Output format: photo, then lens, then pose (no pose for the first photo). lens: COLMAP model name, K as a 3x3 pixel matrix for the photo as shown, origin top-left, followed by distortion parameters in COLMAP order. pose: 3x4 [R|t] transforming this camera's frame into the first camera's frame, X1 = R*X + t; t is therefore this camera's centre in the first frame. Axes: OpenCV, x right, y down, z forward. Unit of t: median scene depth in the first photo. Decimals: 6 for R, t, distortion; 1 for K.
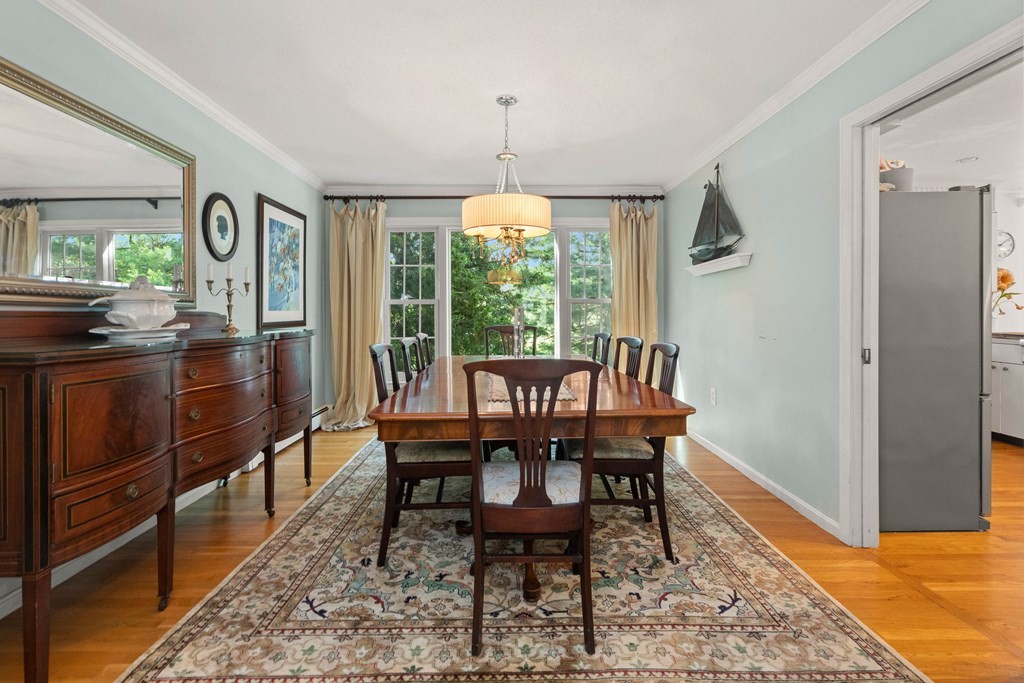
lens RADIAL K [[463.6, 0, 510.3], [0, 463.6, 315.0], [0, 0, 1]] dist [0.003270, 0.000378]
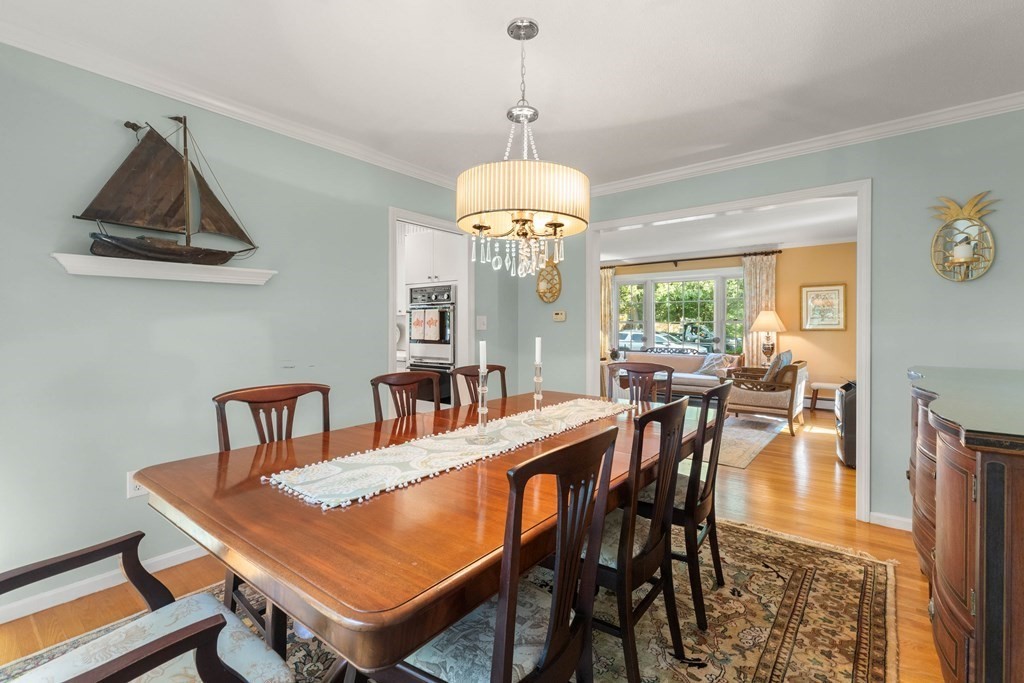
lens RADIAL K [[463.6, 0, 510.3], [0, 463.6, 315.0], [0, 0, 1]] dist [0.003270, 0.000378]
pose [[-0.770575, 0.000158, 0.637349, -0.549172], [-0.000936, 0.999999, -0.001378, -0.069373], [-0.637348, -0.001658, -0.770574, 1.993858]]
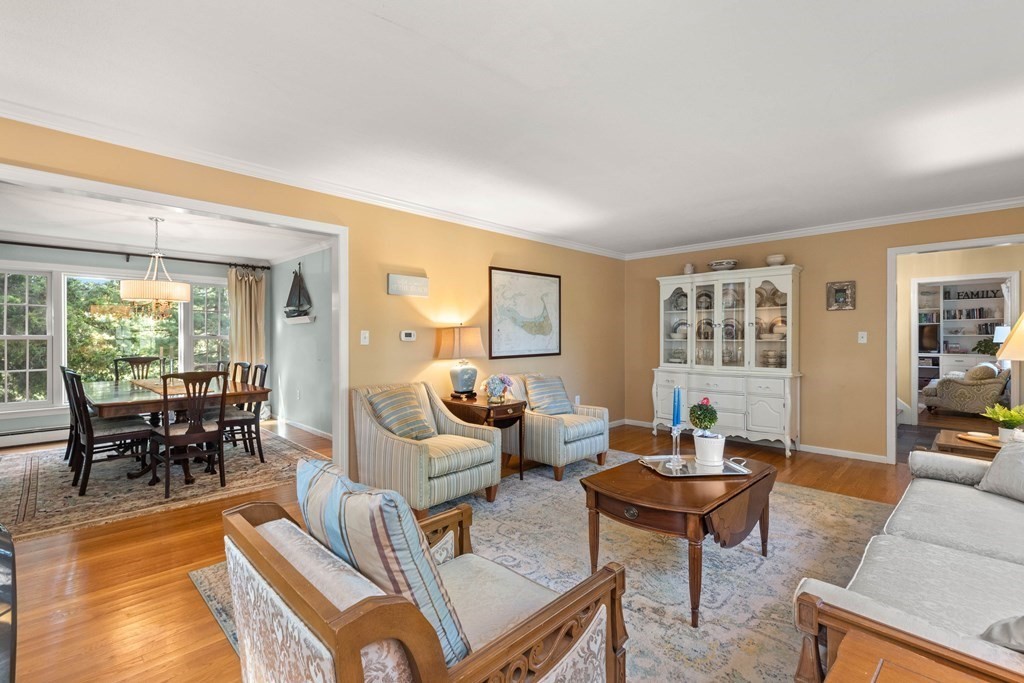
lens RADIAL K [[450.3, 0, 512.0], [0, 450.3, 341.5], [0, 0, 1]] dist [0.009985, 0.000261]
pose [[0.708972, -0.000849, 0.705236, -0.319077], [-0.003618, 0.999982, 0.004842, -0.060562], [-0.705228, -0.005984, 0.708956, -1.309888]]
